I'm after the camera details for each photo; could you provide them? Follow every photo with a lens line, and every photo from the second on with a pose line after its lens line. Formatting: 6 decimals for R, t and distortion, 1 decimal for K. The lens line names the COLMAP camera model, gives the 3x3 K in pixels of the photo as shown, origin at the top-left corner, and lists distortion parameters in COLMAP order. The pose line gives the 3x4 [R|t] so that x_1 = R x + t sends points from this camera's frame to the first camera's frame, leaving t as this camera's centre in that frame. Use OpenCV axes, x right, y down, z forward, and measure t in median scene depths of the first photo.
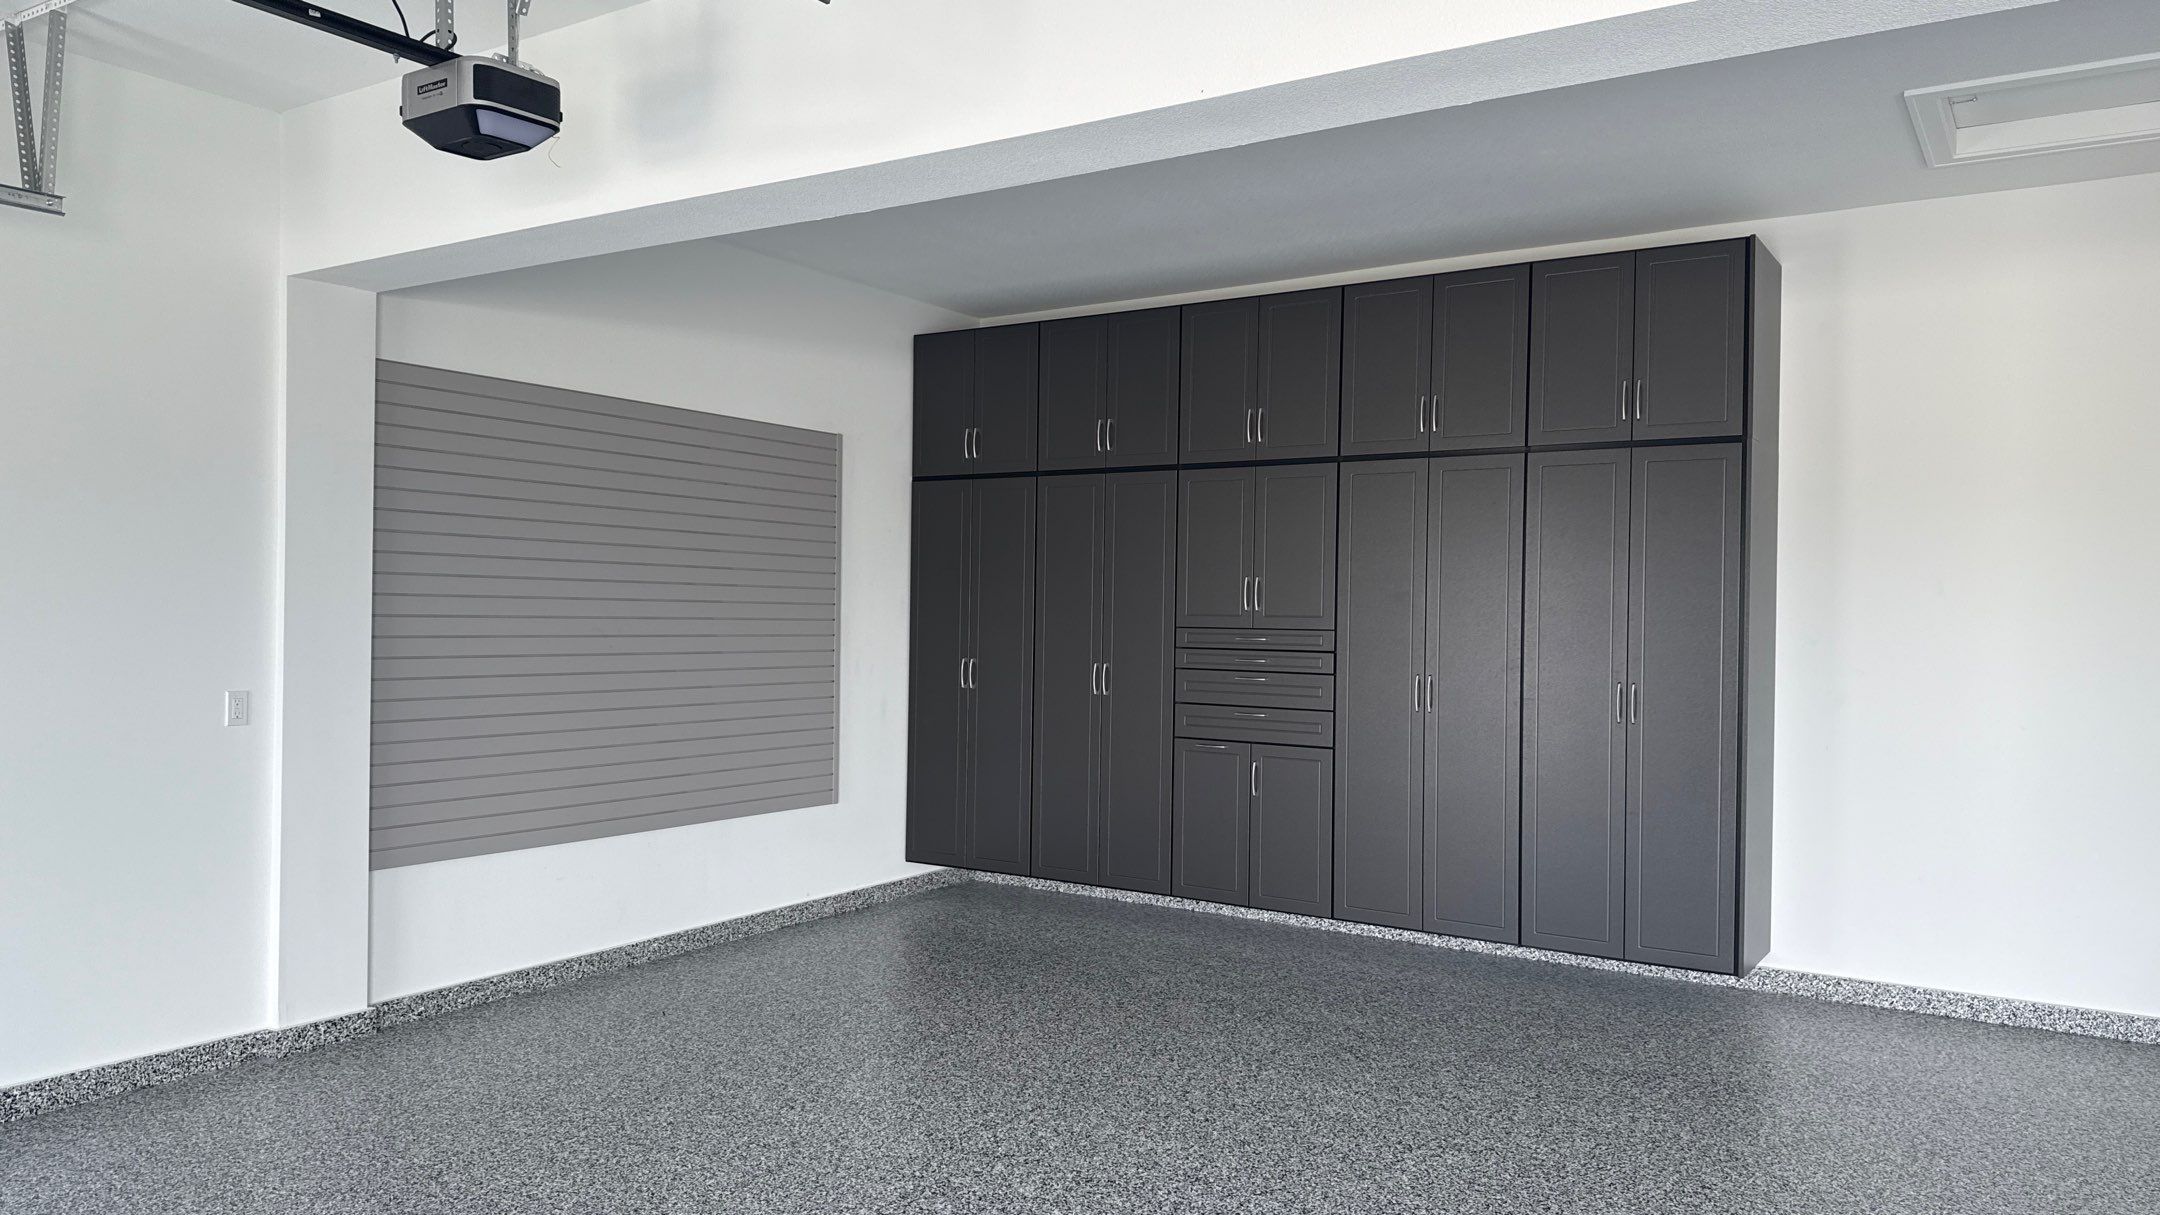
lens RADIAL K [[1498.6, 0, 1080.9], [0, 1498.6, 618.1], [0, 0, 1]] dist [0.088674, -0.123497]
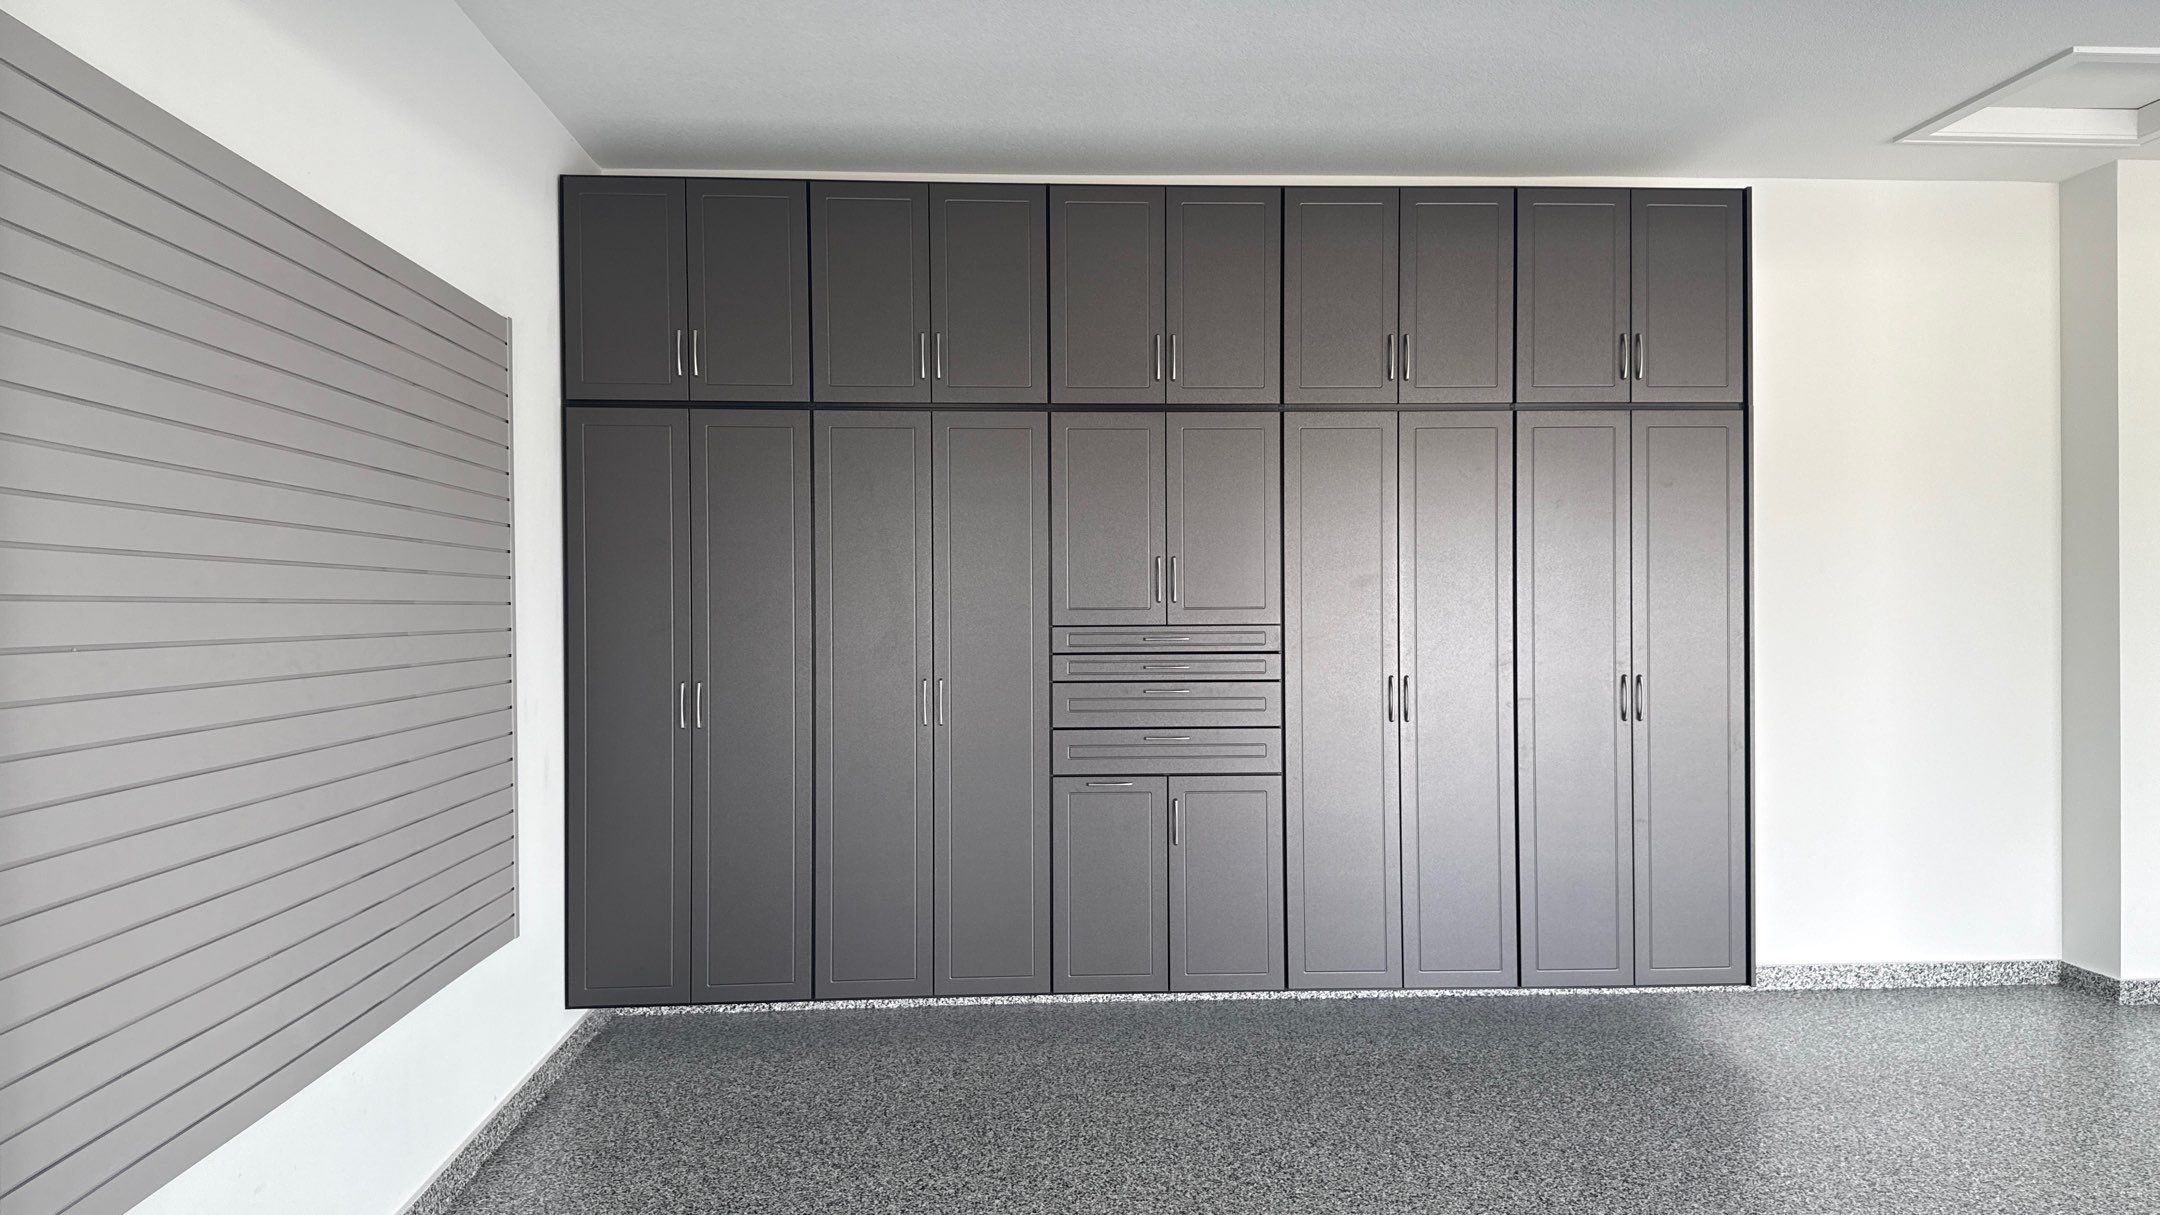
lens RADIAL K [[1498.6, 0, 1105.6], [0, 1498.6, 572.3], [0, 0, 1]] dist [0.088674, -0.123497]
pose [[0.807160, -0.016245, 0.590109, -0.387200], [0.017701, 0.999838, 0.003313, -0.024765], [-0.590067, 0.007772, 0.807317, 0.437606]]
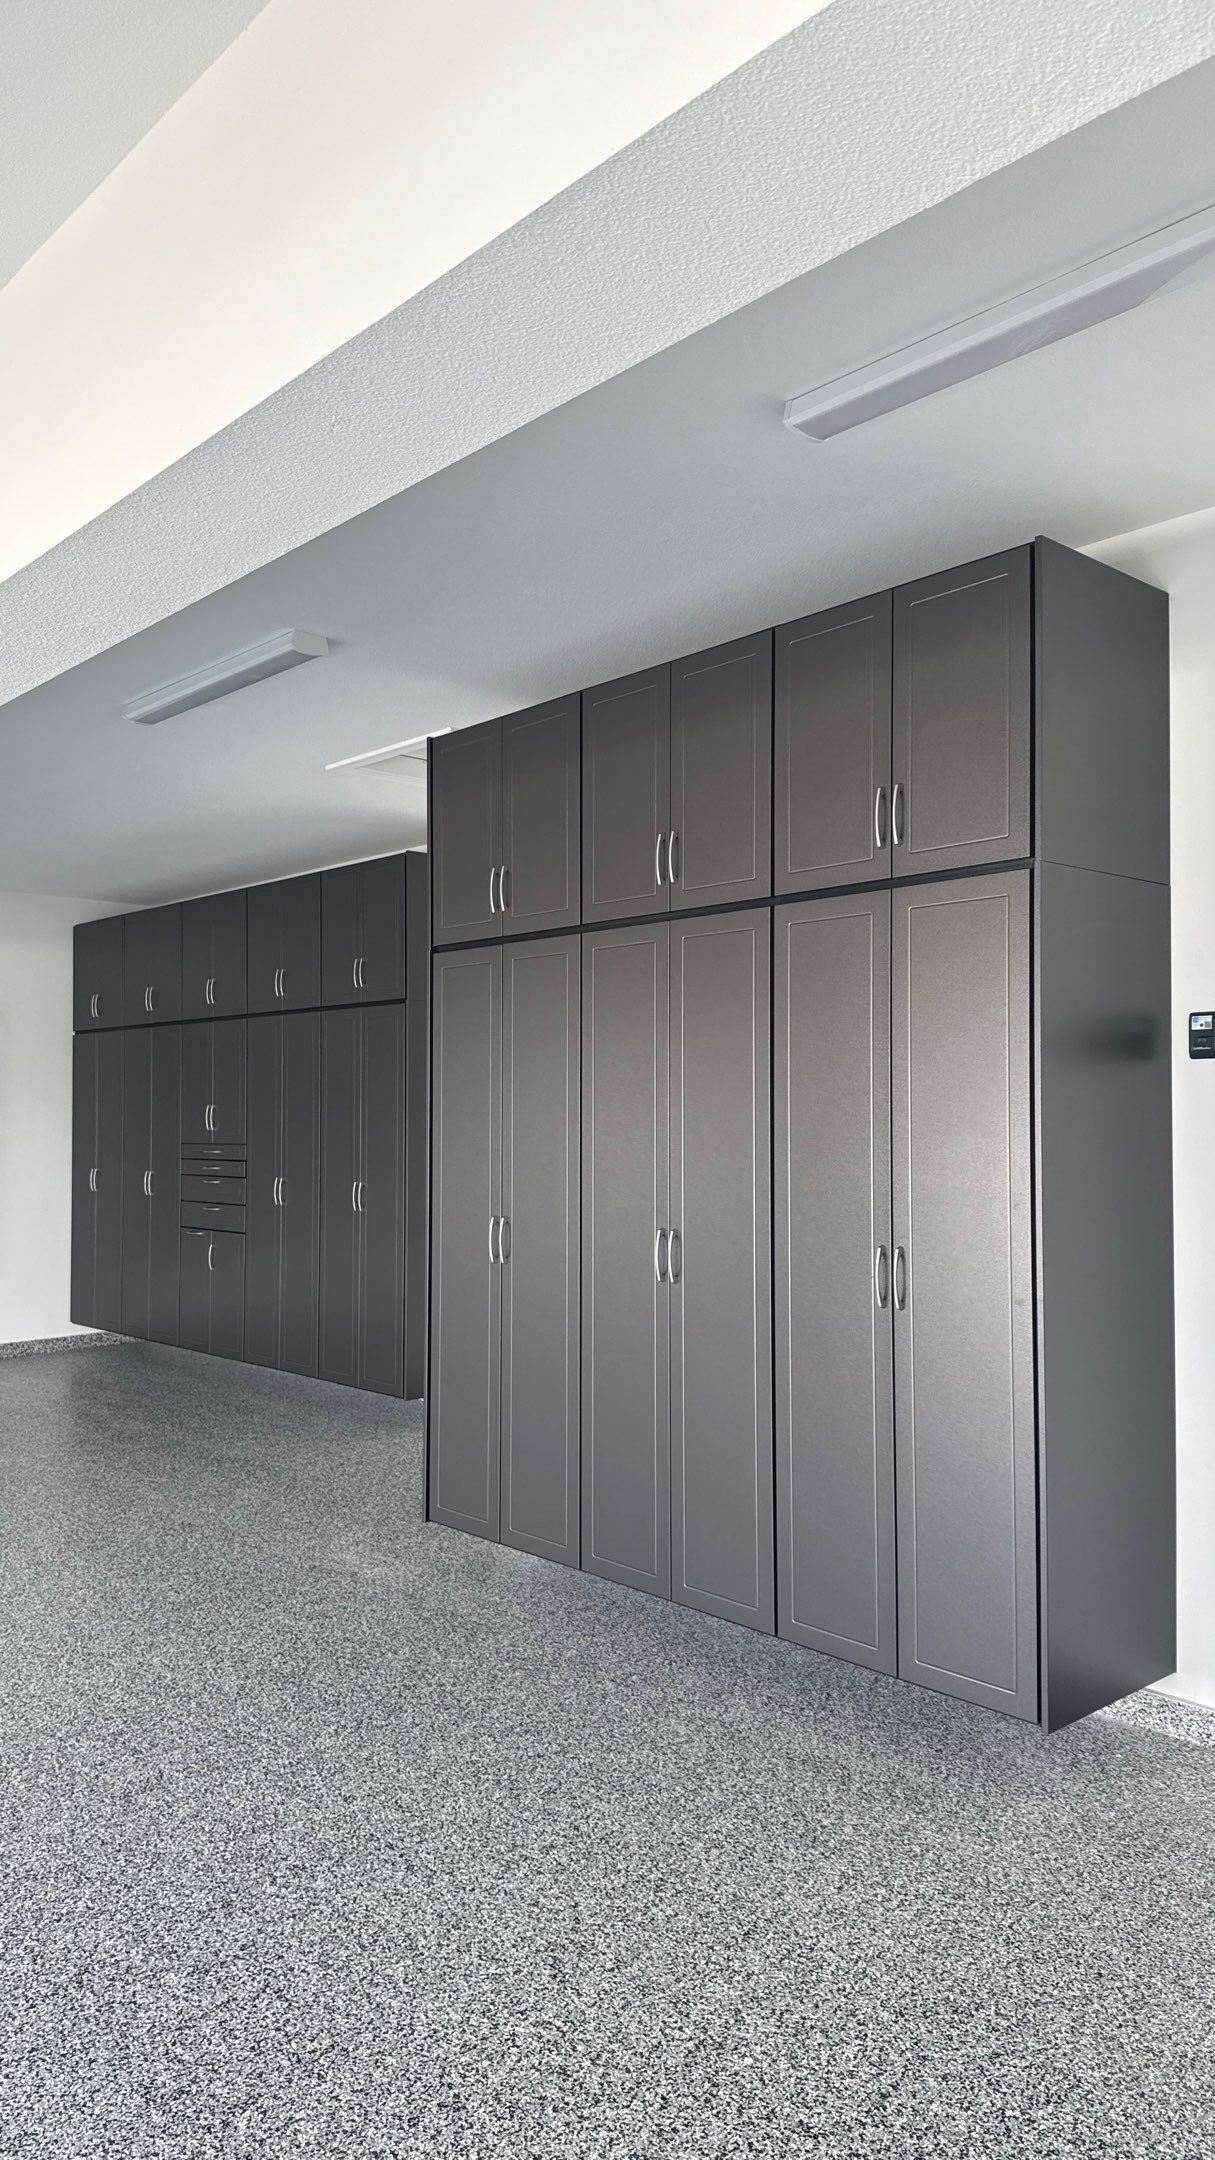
lens RADIAL K [[1498.6, 0, 627.3], [0, 1498.6, 1076.0], [0, 0, 1]] dist [0.088674, -0.123497]
pose [[0.969583, -0.023737, -0.243609, 0.874447], [0.015512, 0.999245, -0.035627, 0.000011], [0.244271, 0.030764, 0.969219, -0.228482]]
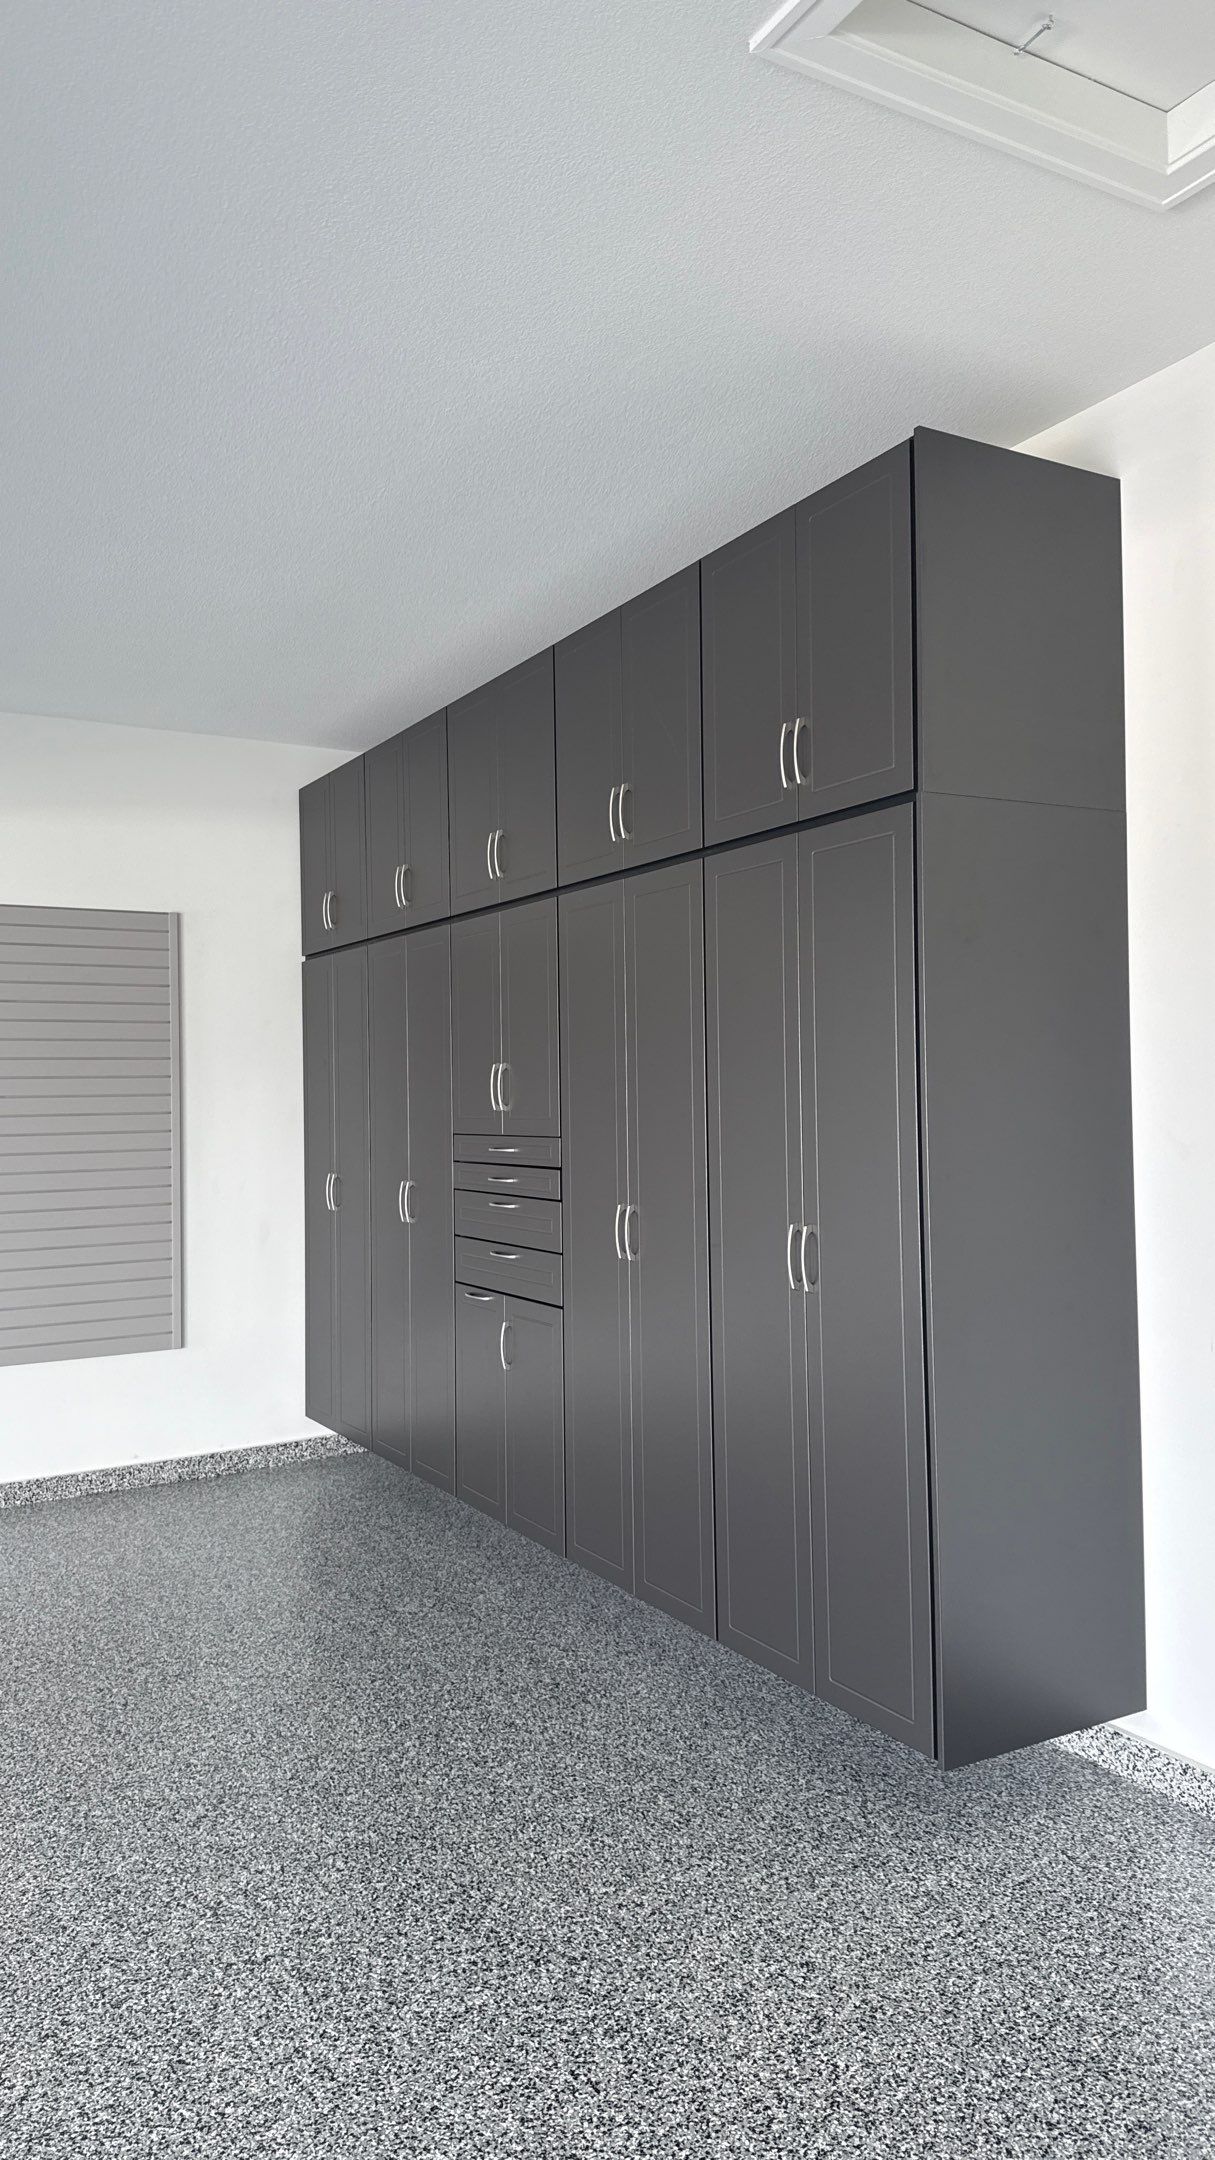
lens RADIAL K [[1498.6, 0, 634.6], [0, 1498.6, 1069.1], [0, 0, 1]] dist [0.088674, -0.123497]
pose [[0.896085, -0.037713, -0.442278, 0.538056], [0.027622, 0.999191, -0.029238, -0.002353], [0.443023, 0.013983, 0.896401, 0.416451]]
